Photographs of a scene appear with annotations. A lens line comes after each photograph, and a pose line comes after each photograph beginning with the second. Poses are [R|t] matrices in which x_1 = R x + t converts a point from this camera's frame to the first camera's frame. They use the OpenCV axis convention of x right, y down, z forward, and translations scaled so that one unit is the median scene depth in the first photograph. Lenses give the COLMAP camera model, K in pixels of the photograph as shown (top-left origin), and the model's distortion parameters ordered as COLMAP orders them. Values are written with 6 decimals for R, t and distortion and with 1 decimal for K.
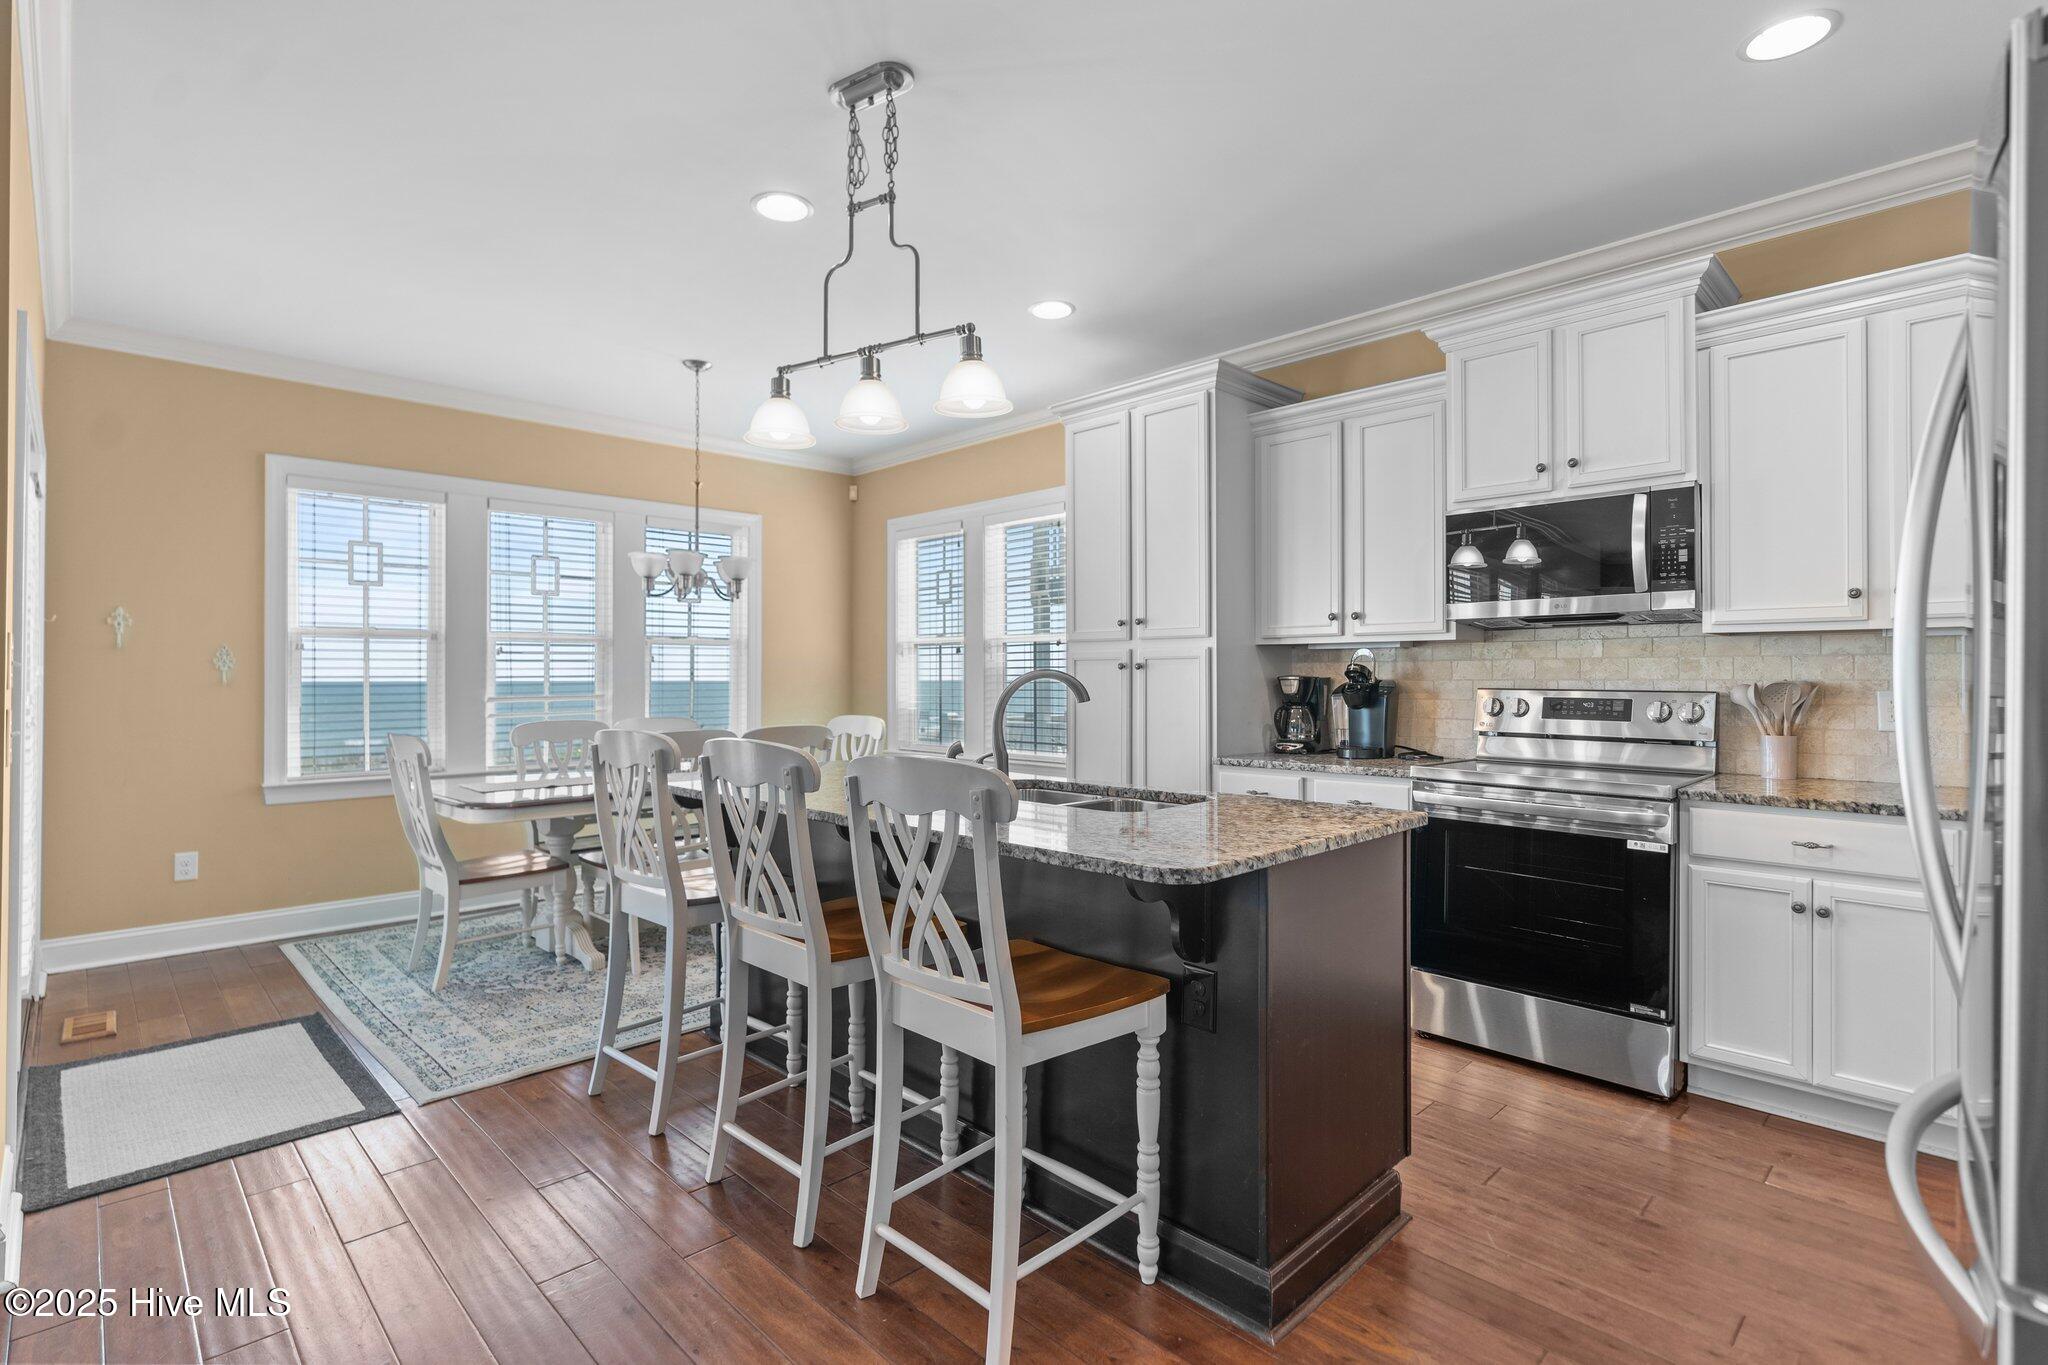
lens RADIAL K [[952.4, 0, 1012.6], [0, 952.4, 671.1], [0, 0, 1]] dist [0.000132, -0.000094]
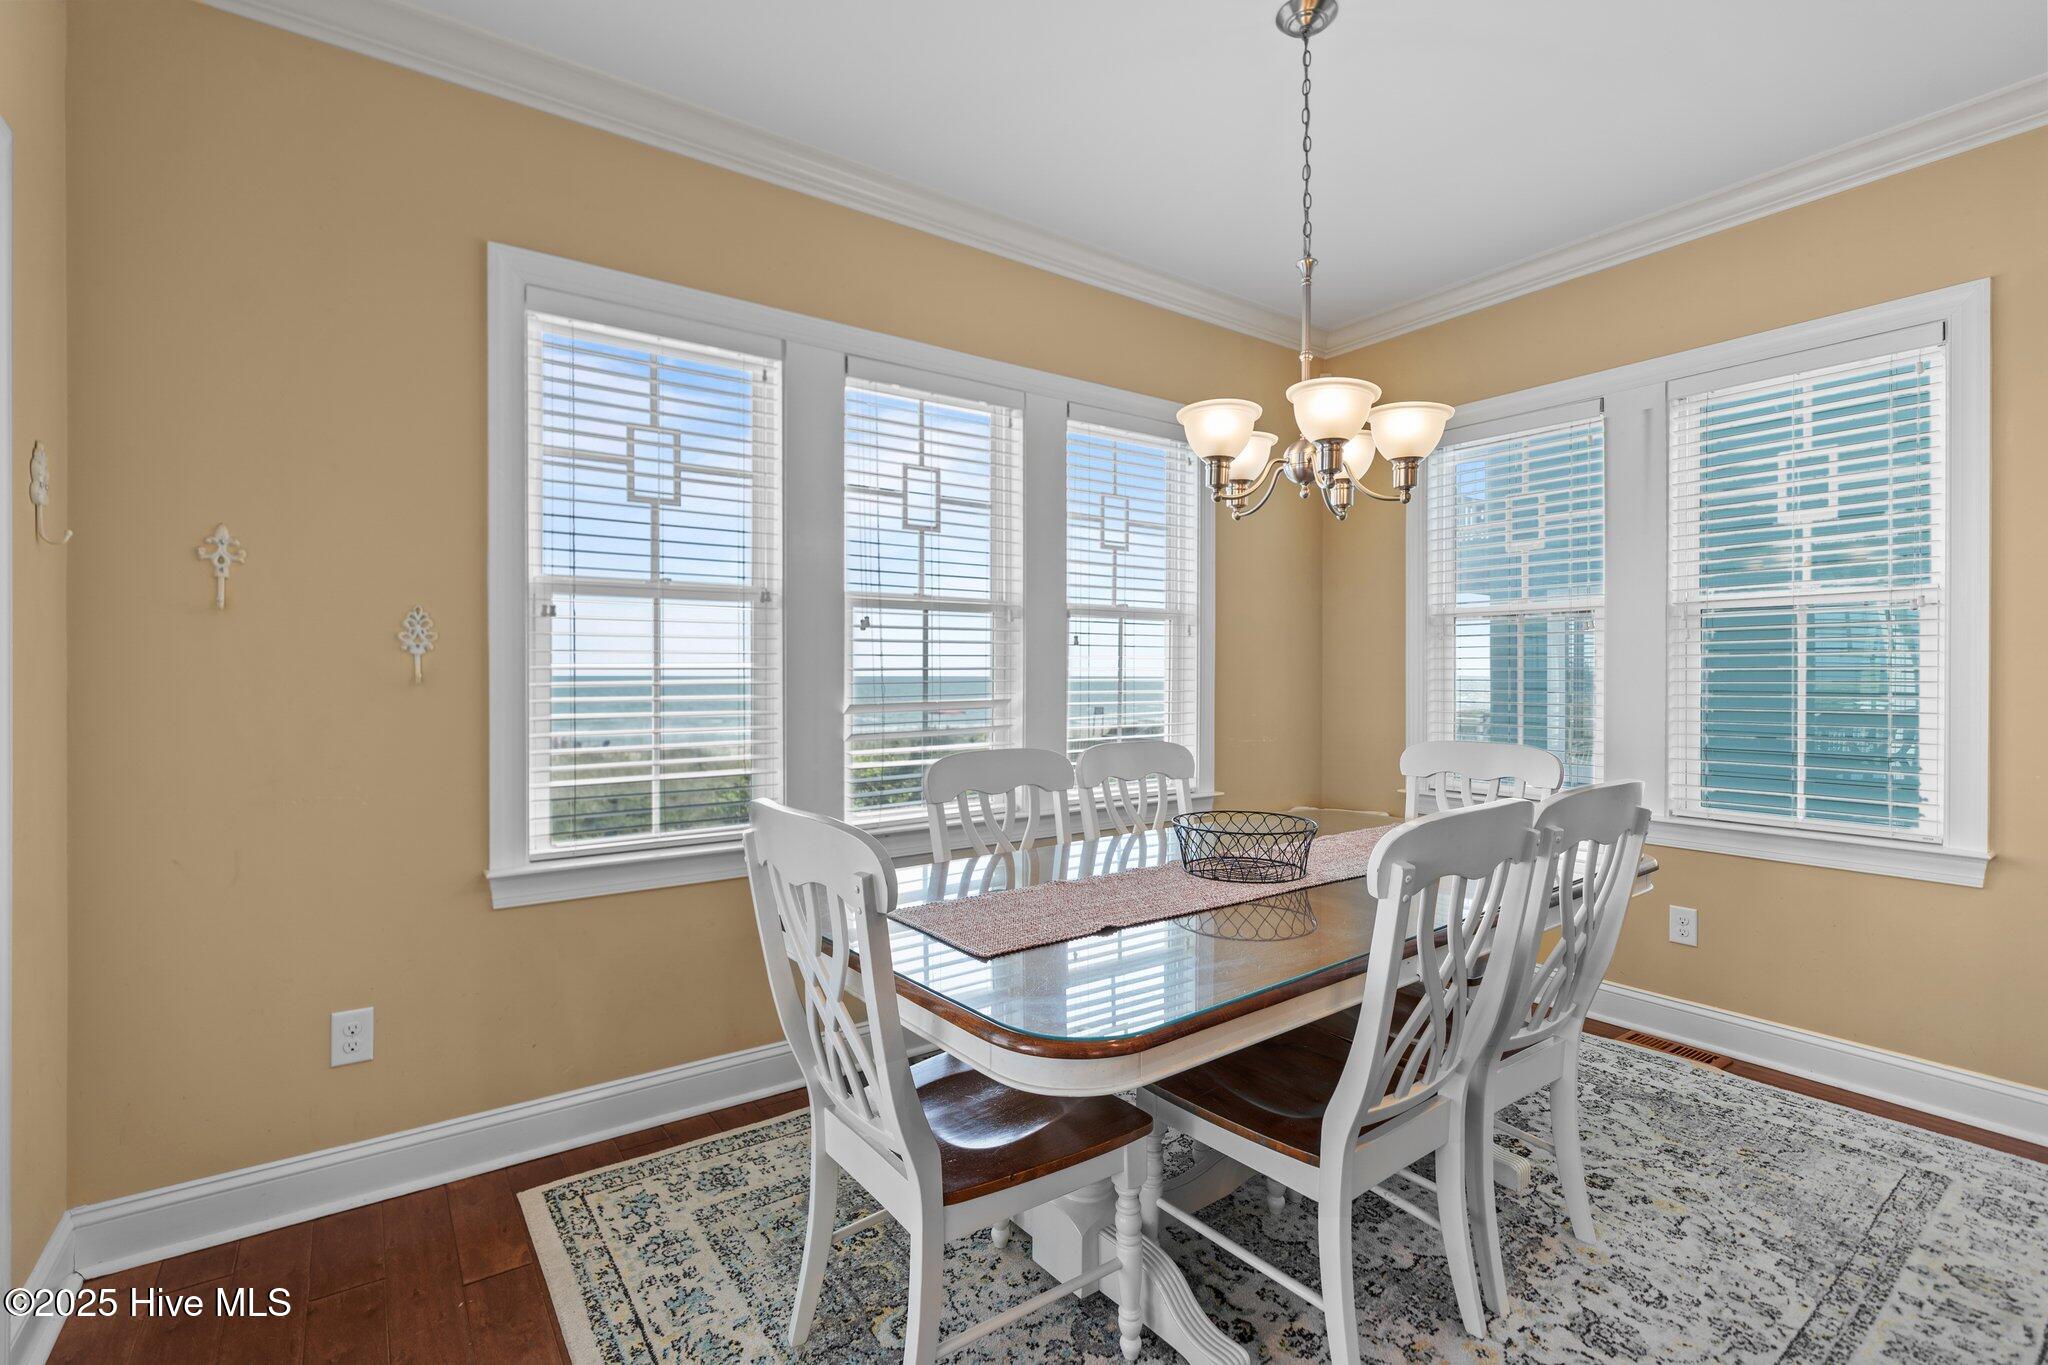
lens RADIAL K [[921.3, 0, 1024.0], [0, 921.3, 682.5], [0, 0, 1]] dist [-0.002670, -0.000182]
pose [[0.988052, 0.015751, -0.153311, -0.378183], [-0.011262, 0.999483, 0.030102, -0.003843], [0.153706, -0.028016, 0.987719, 0.494419]]
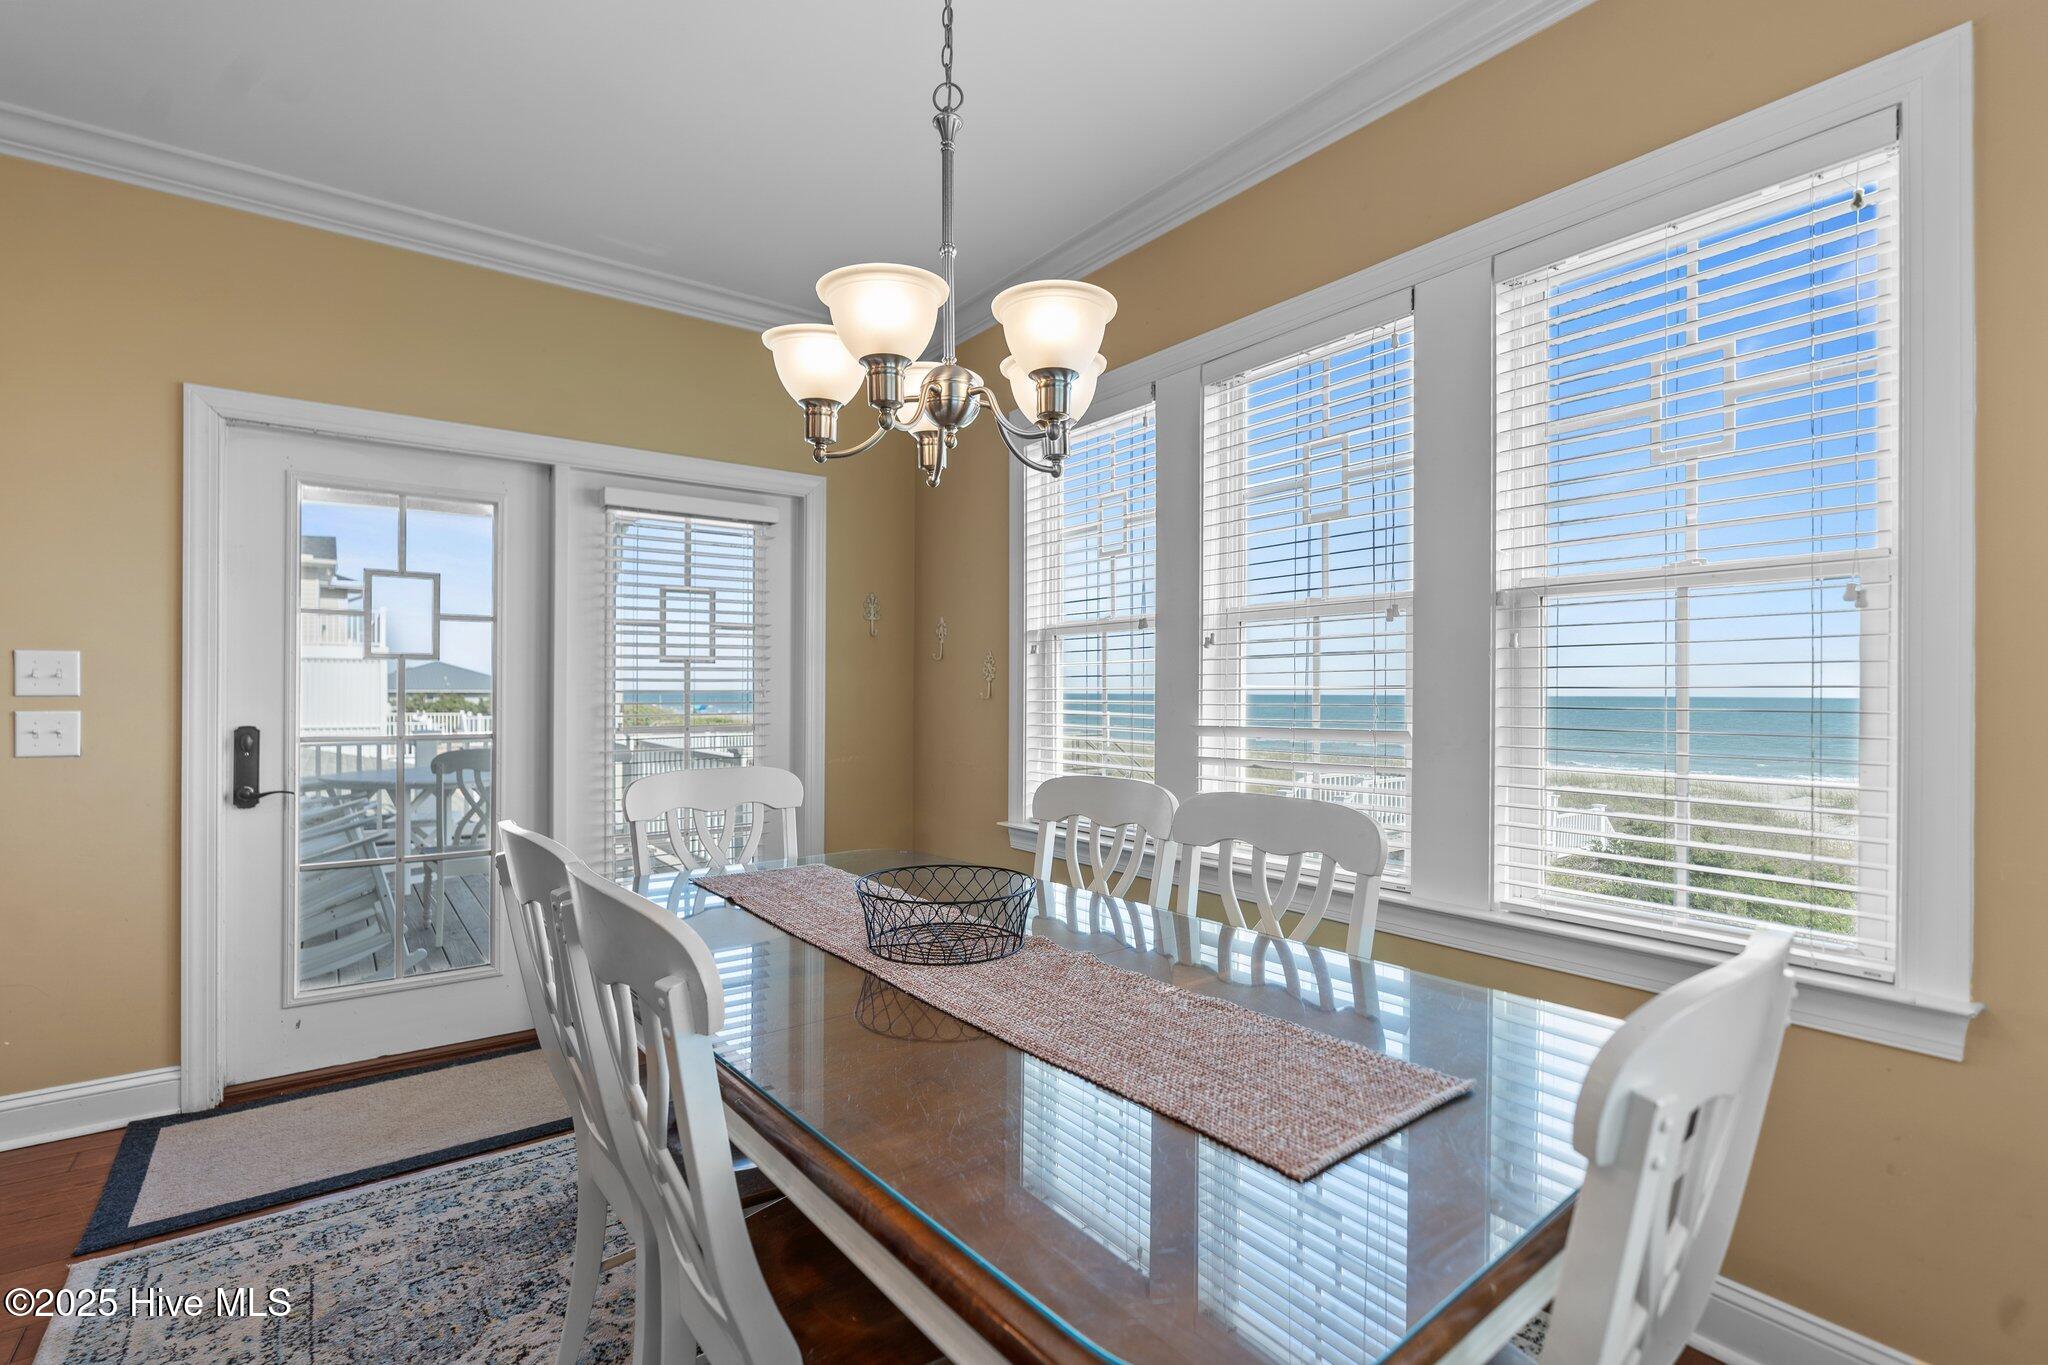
lens RADIAL K [[935.0, 0, 1021.3], [0, 935.0, 687.2], [0, 0, 1]] dist [-0.001973, -0.000127]
pose [[-0.127621, -0.003695, -0.991816, 0.000991], [0.004291, 0.999982, -0.004278, 0.007693], [0.991814, -0.004802, -0.127603, 1.017222]]
